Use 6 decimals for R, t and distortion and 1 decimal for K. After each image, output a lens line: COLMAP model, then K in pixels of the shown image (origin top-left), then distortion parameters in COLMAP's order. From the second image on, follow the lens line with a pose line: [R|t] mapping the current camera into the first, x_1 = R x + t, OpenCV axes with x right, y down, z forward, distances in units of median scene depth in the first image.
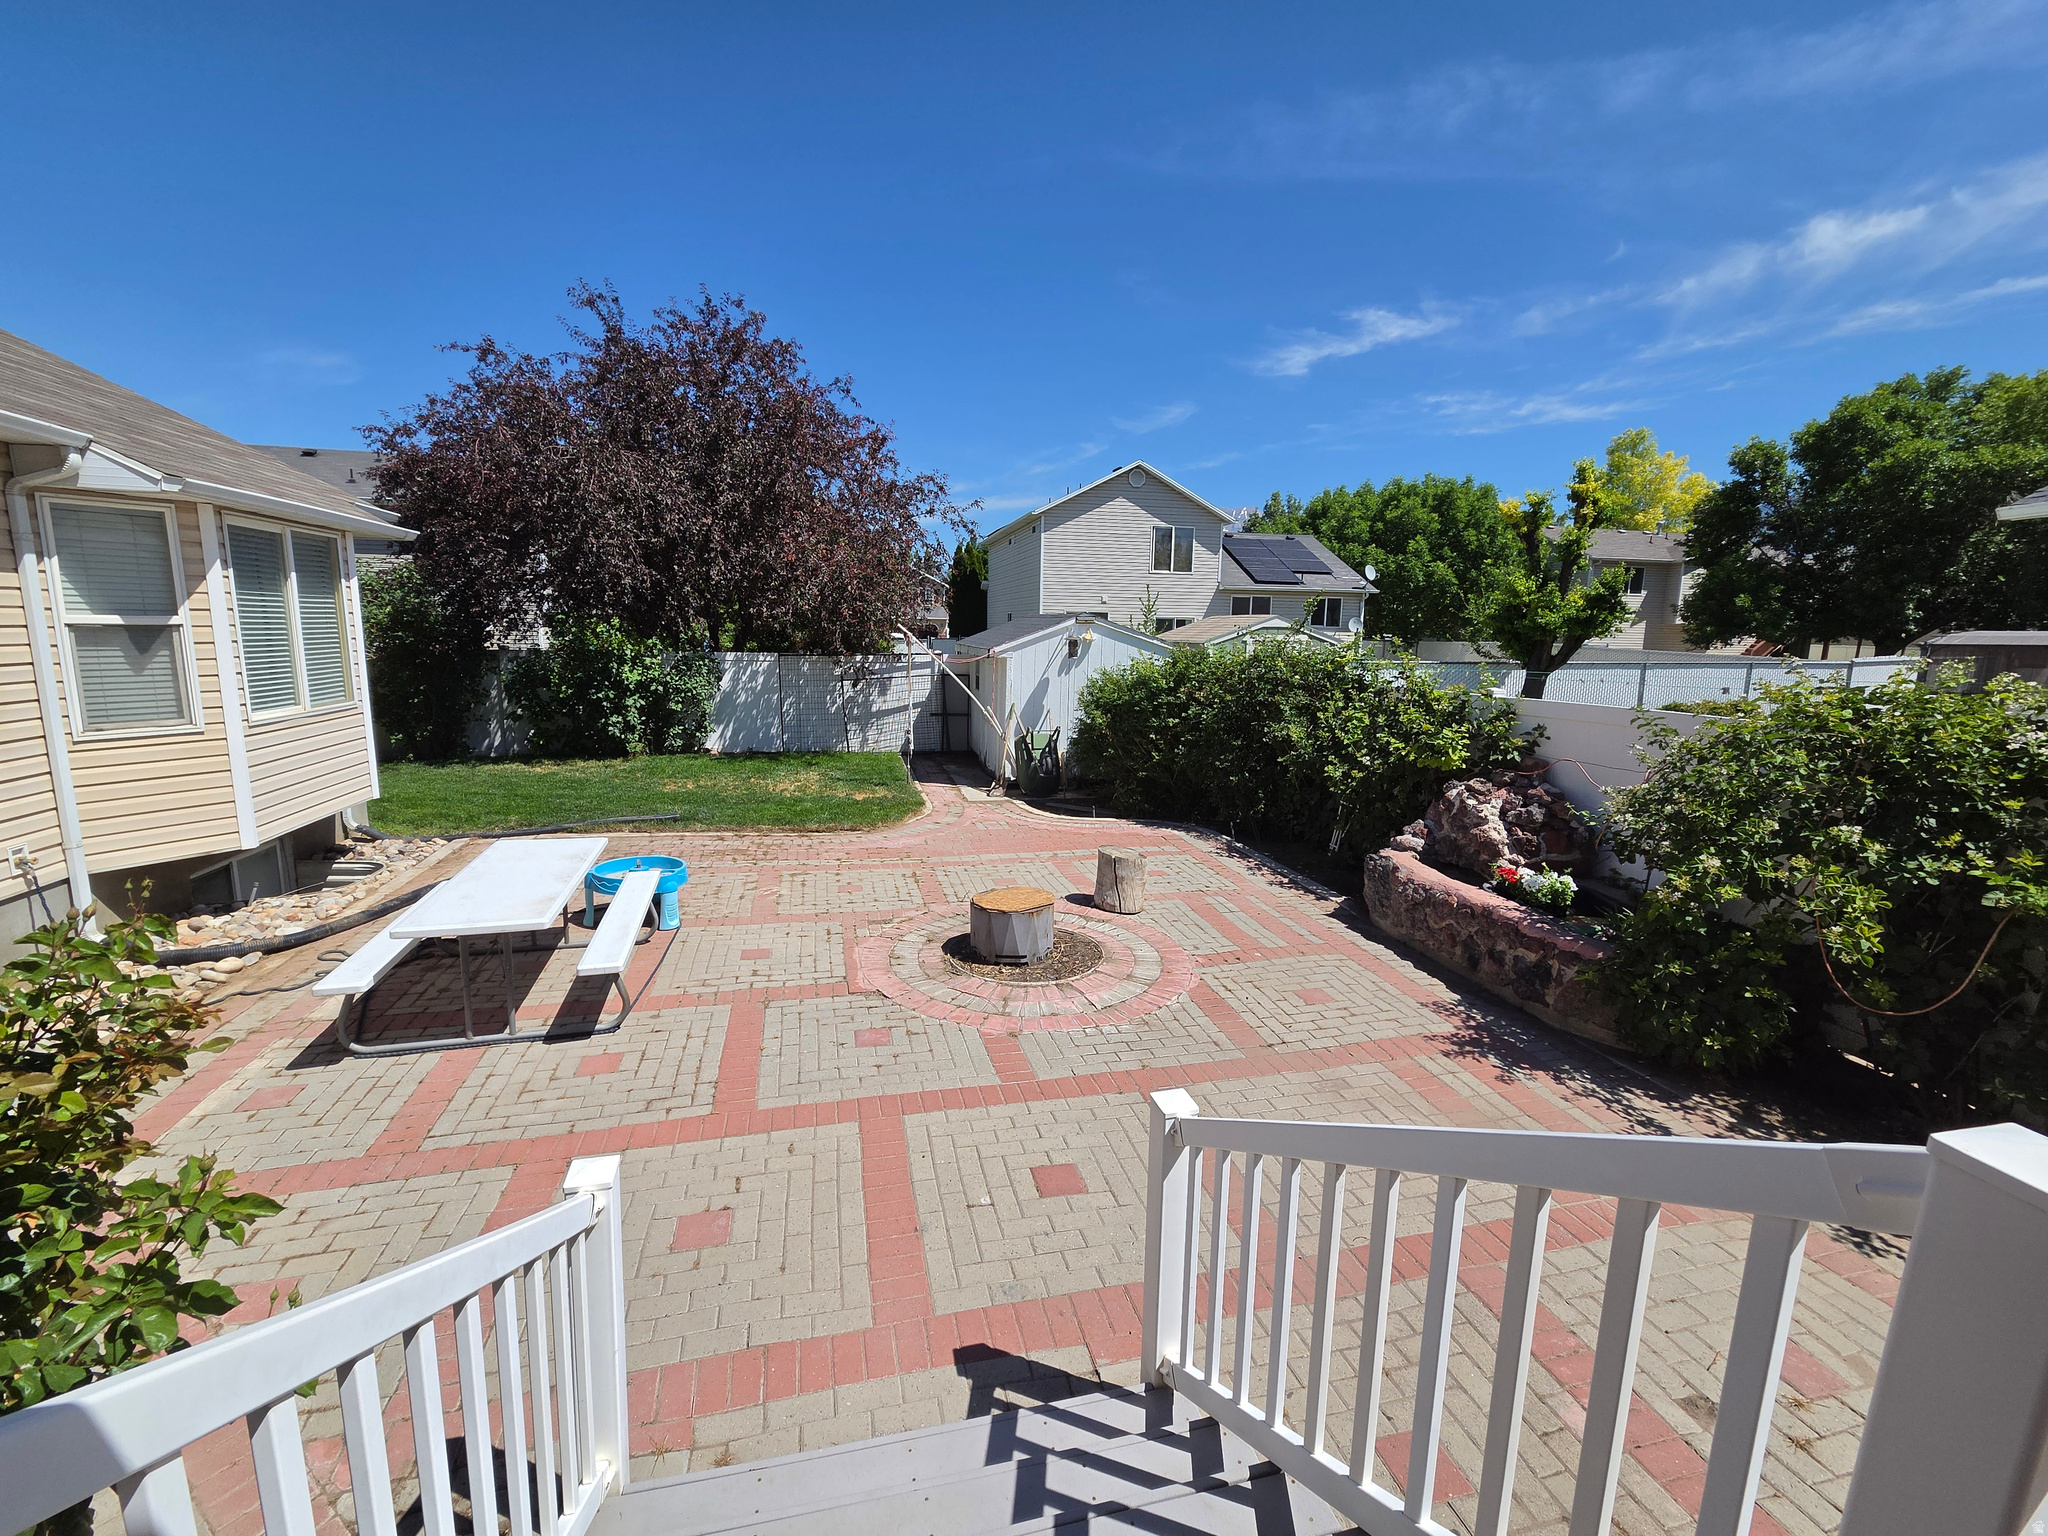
lens RADIAL K [[837.3, 0, 1032.2], [0, 837.3, 760.3], [0, 0, 1]] dist [0.030541, -0.016077]
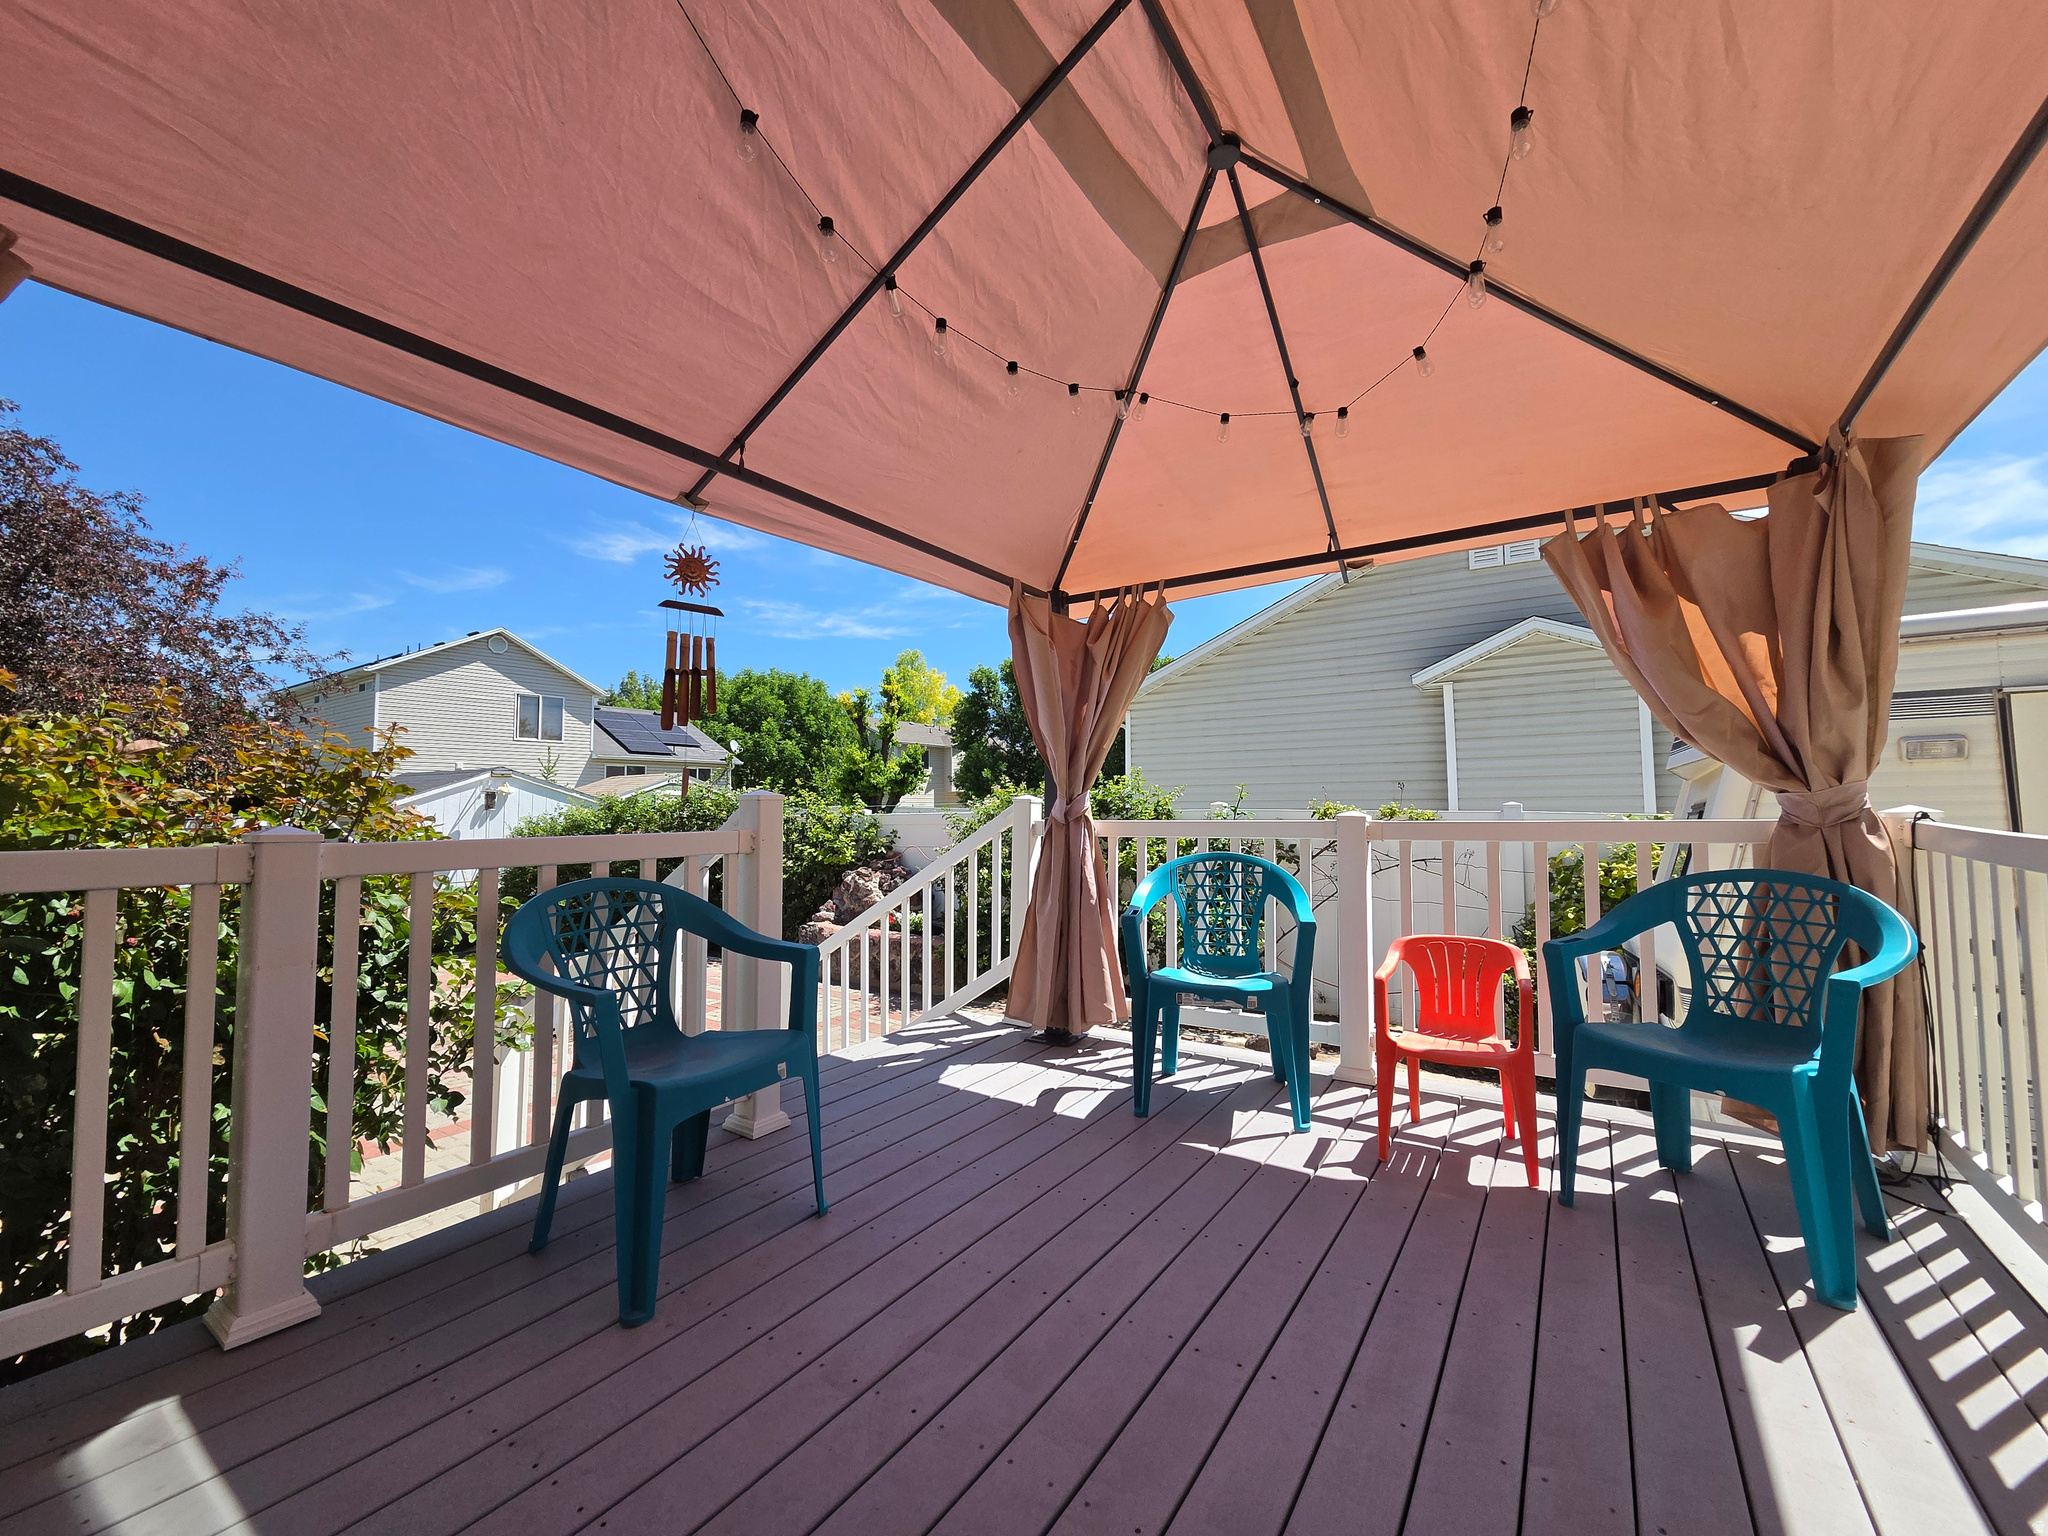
lens RADIAL K [[837.3, 0, 1032.2], [0, 837.3, 760.3], [0, 0, 1]] dist [0.030541, -0.016077]
pose [[0.738686, 0.013297, 0.673918, -0.070177], [0.129133, 0.978495, -0.160850, 0.031427], [-0.661564, 0.205843, 0.721084, -0.085696]]
